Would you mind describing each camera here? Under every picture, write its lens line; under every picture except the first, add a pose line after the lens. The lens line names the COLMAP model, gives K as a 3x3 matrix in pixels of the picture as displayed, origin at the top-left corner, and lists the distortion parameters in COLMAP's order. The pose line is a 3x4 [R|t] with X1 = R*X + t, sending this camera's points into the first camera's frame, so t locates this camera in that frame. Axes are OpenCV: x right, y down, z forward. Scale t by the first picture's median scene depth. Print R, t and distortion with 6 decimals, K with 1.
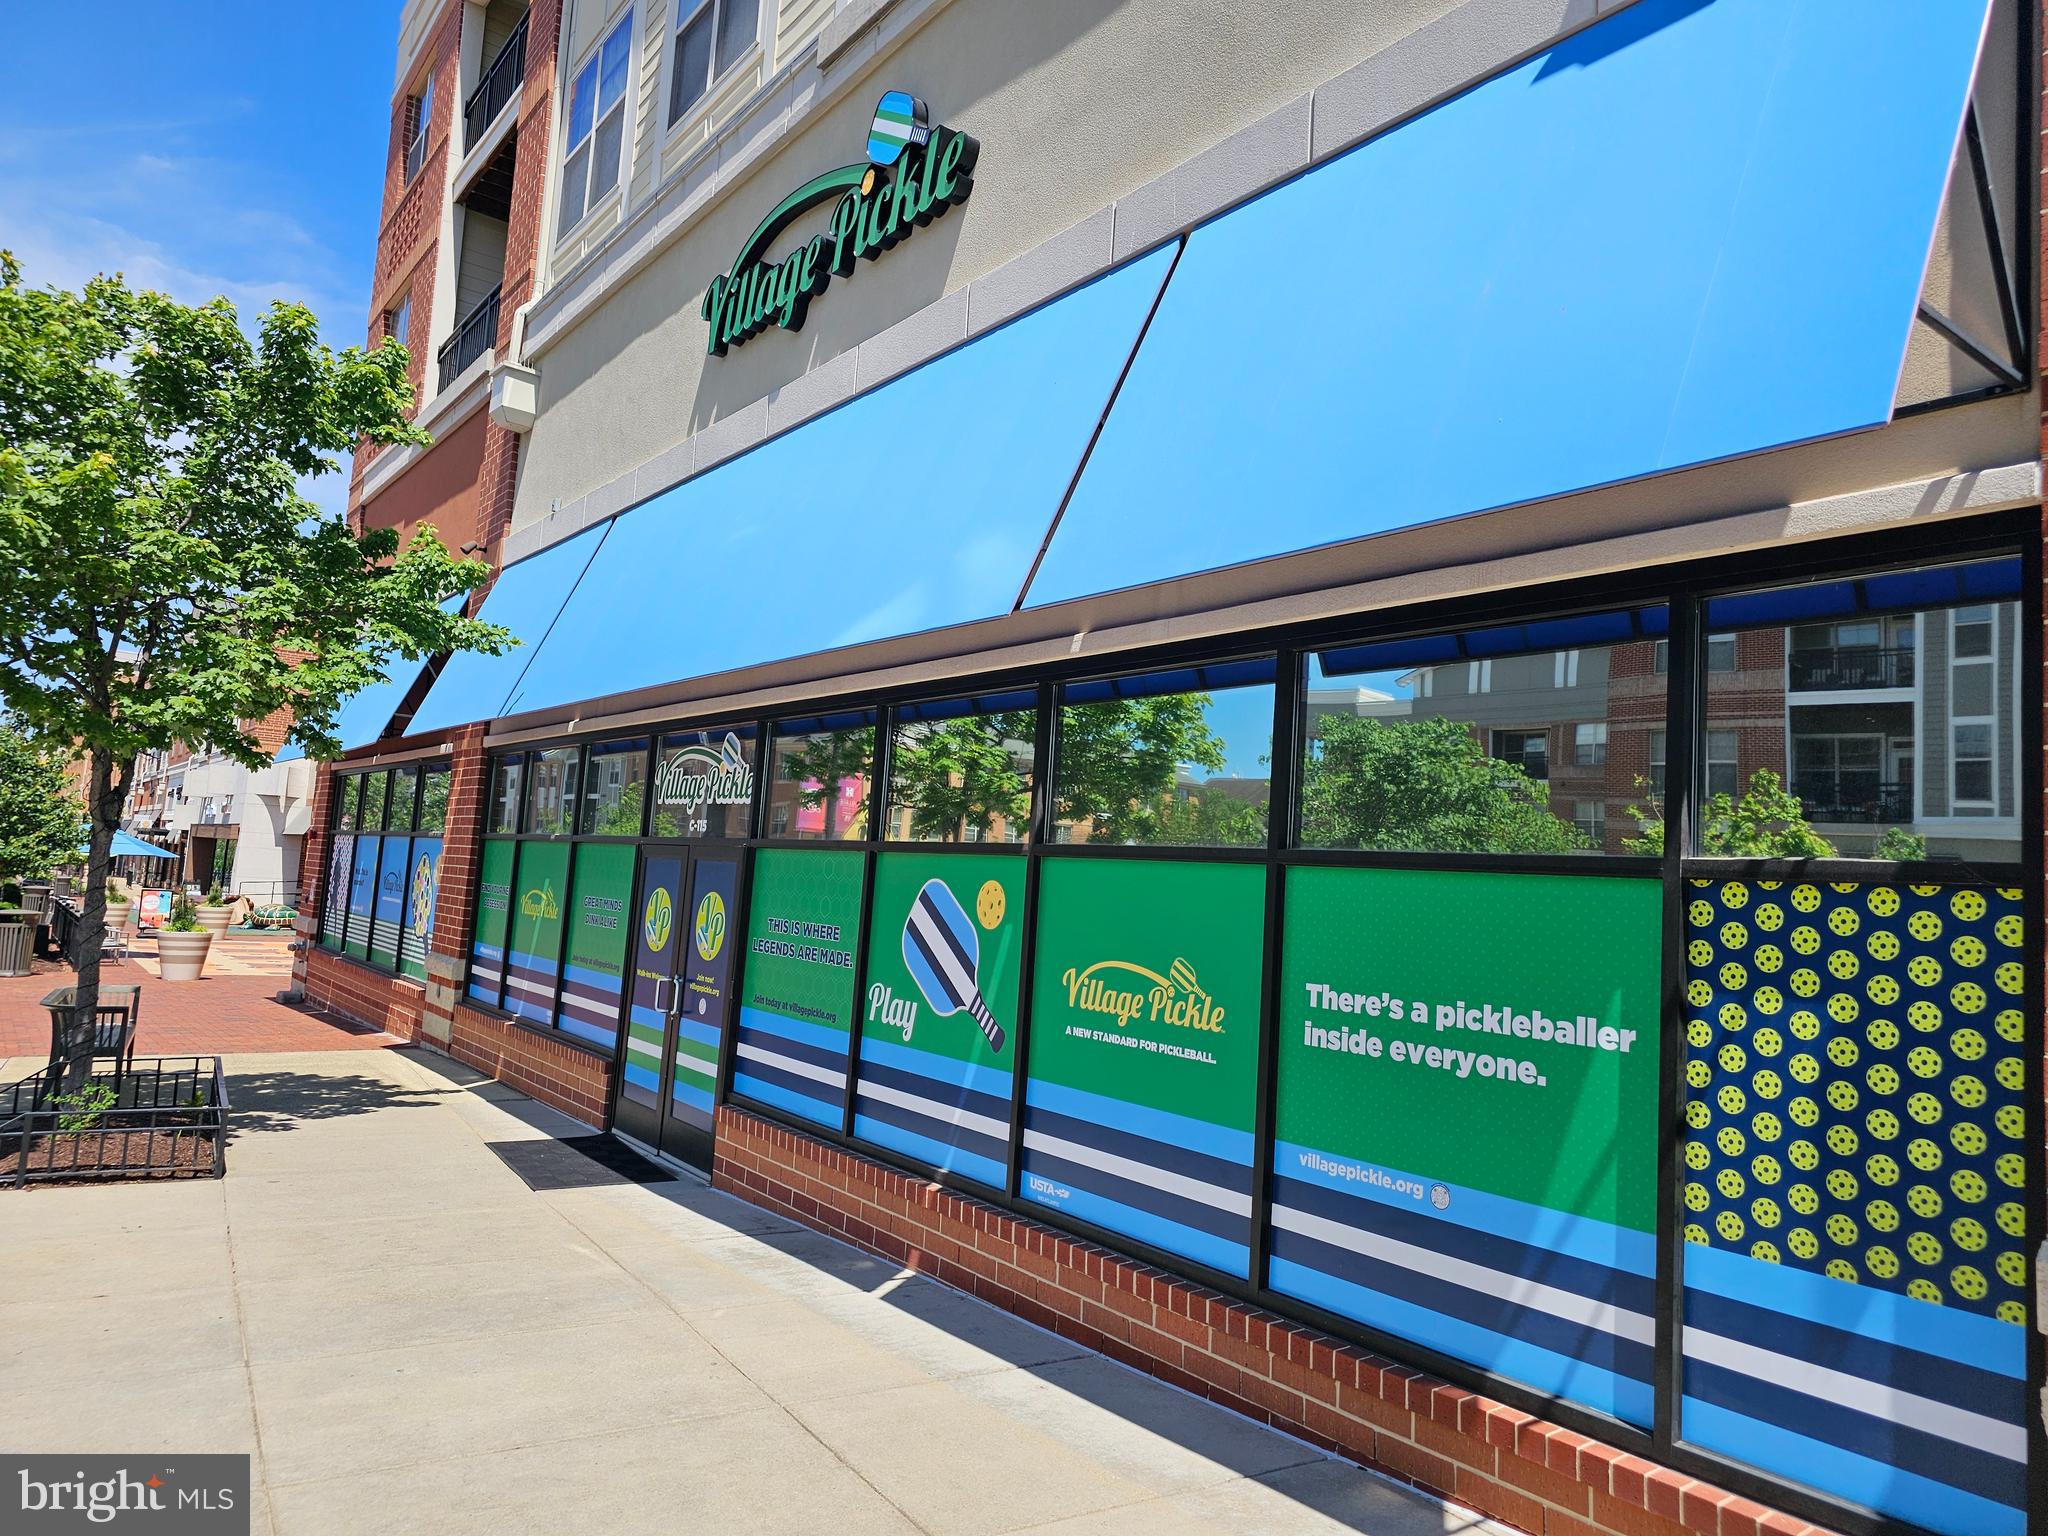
lens RADIAL K [[1305.5, 0, 1024.0], [0, 1305.5, 768.0], [0, 0, 1]] dist [0.007538, -0.001552]
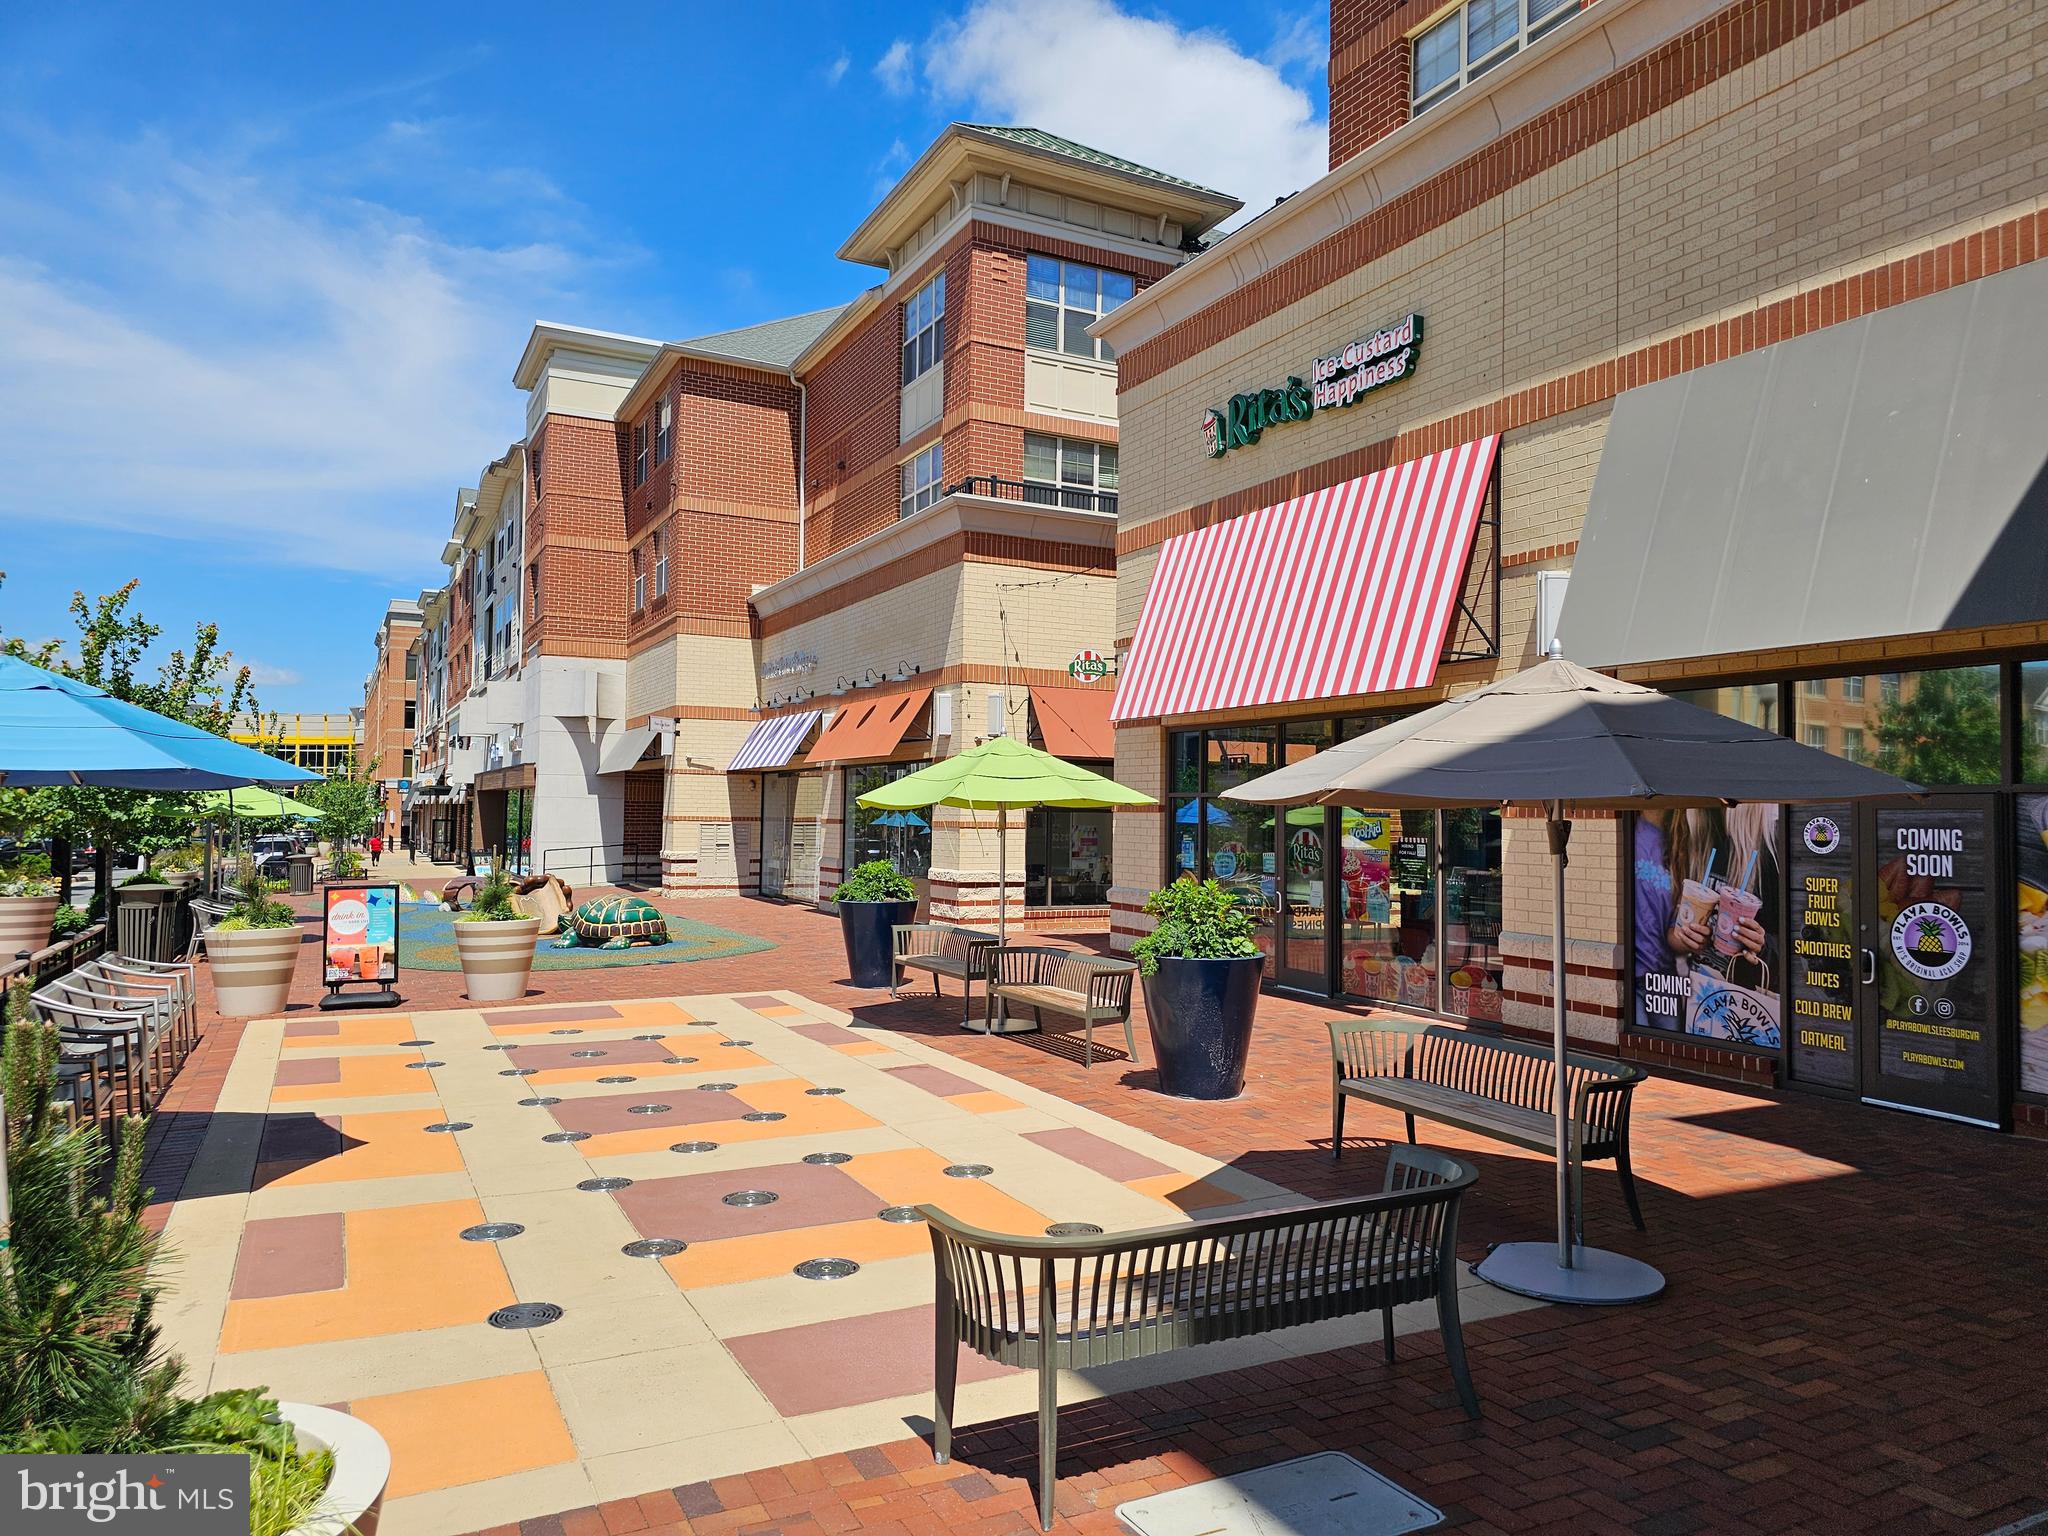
lens RADIAL K [[1305.5, 0, 1024.0], [0, 1305.5, 768.0], [0, 0, 1]] dist [0.007538, -0.001552]
pose [[0.982764, -0.049013, -0.178251, -0.186409], [0.056755, 0.997642, 0.038591, 0.026291], [0.175939, -0.048043, 0.983228, 0.307155]]
